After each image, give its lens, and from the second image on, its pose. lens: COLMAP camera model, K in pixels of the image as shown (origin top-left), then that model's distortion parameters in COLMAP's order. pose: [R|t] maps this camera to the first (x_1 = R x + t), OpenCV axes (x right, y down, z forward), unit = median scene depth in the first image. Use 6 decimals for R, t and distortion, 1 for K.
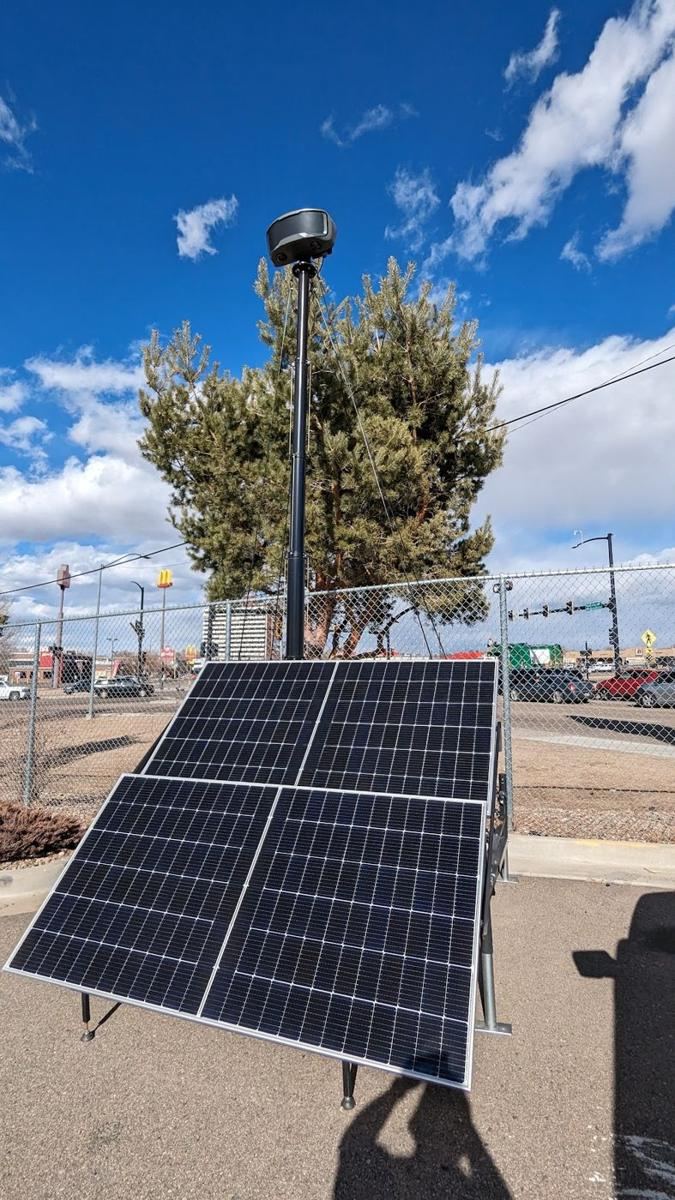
lens RADIAL K [[547.0, 0, 337.8], [0, 547.0, 614.9], [0, 0, 1]] dist [-0.000311, 0.000209]
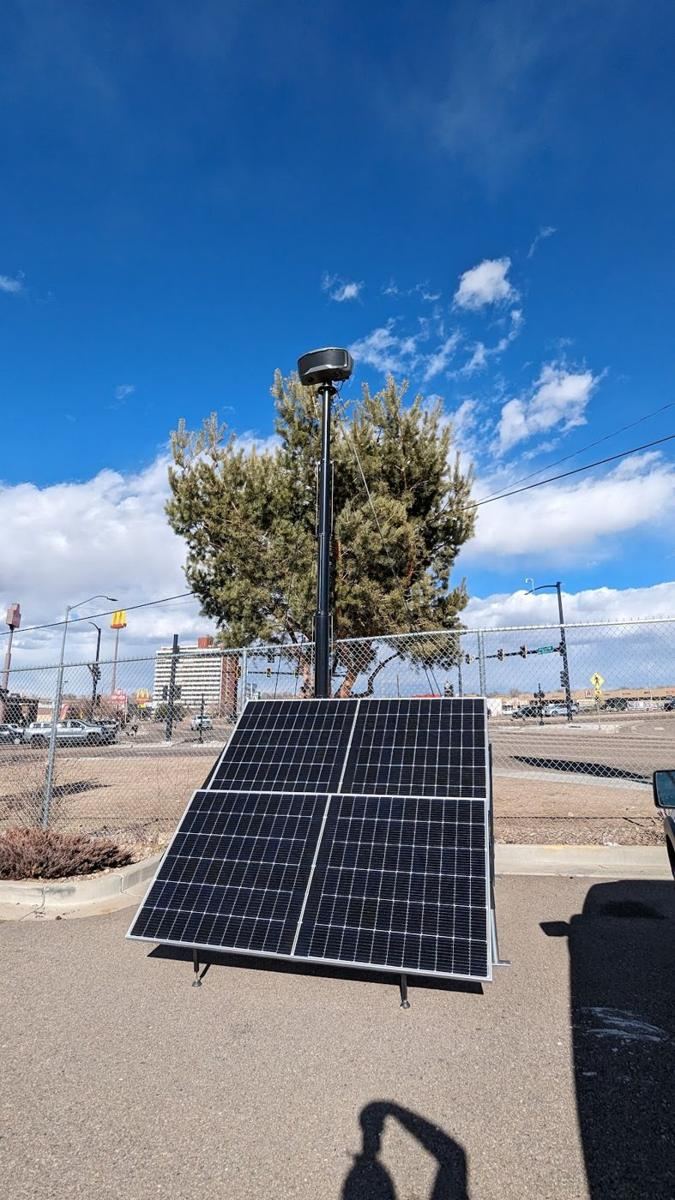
lens RADIAL K [[547.0, 0, 337.8], [0, 547.0, 614.9], [0, 0, 1]] dist [-0.000311, 0.000209]
pose [[0.997055, 0.010469, 0.075969, -0.103335], [-0.004579, 0.996997, -0.077303, -0.007786], [-0.076550, 0.076728, 0.994109, -0.184463]]
